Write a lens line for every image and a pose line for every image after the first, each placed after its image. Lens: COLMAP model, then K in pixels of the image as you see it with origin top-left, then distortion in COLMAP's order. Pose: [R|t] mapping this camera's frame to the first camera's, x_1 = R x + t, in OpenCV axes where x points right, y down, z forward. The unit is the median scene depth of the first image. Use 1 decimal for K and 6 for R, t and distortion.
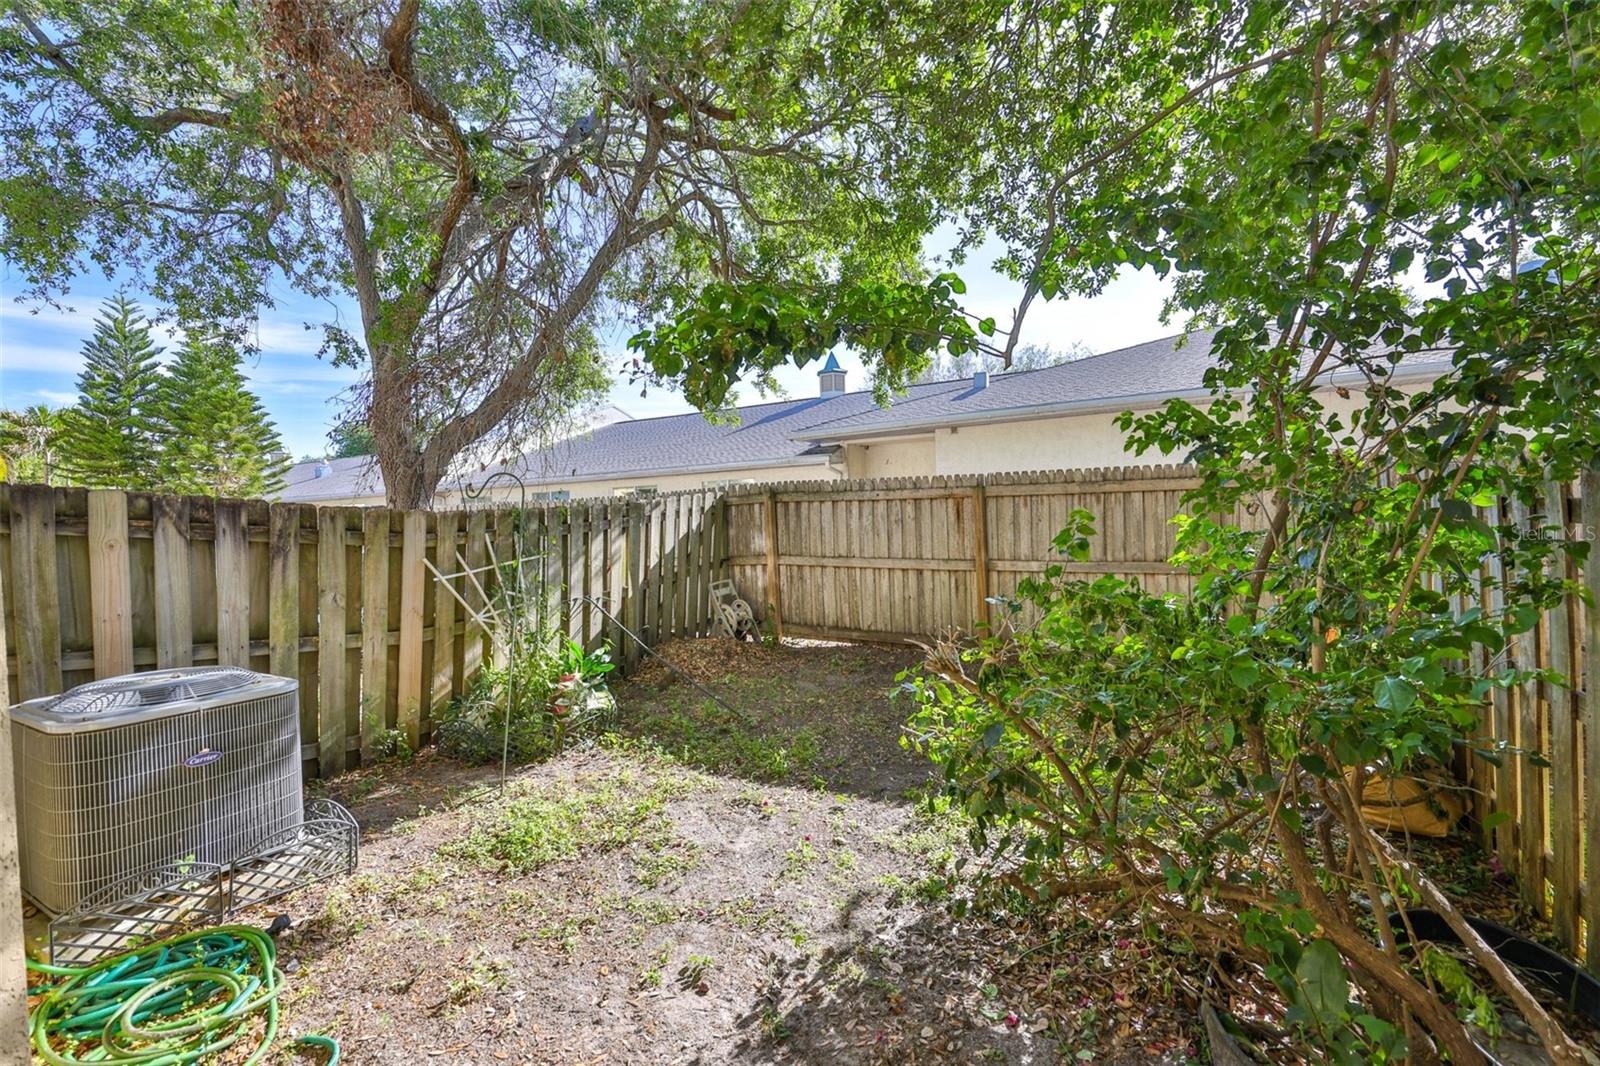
lens RADIAL K [[667.5, 0, 811.0], [0, 667.5, 526.7], [0, 0, 1]] dist [-0.001993, 0.000388]
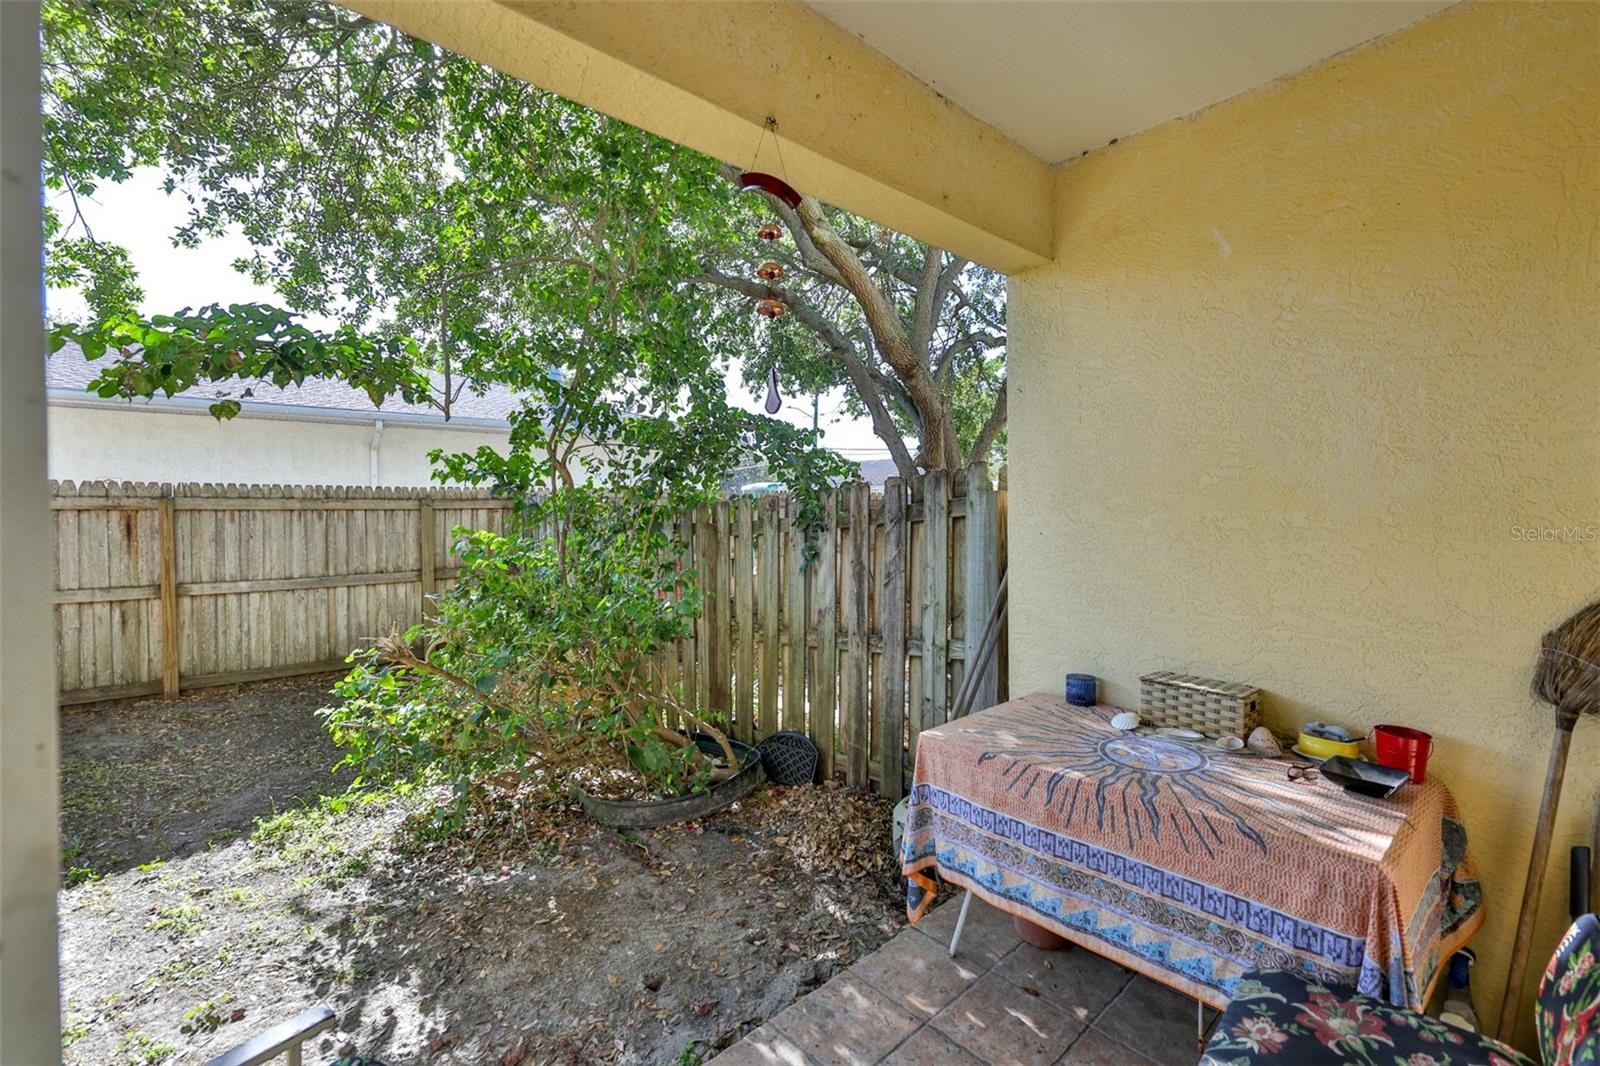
lens RADIAL K [[679.5, 0, 774.7], [0, 679.5, 520.0], [0, 0, 1]] dist [-0.001127, 0.000050]
pose [[0.383443, 0.016513, 0.923417, -0.311771], [0.016133, 0.999568, -0.024574, 0.001988], [-0.923424, 0.024320, 0.383011, -0.050576]]
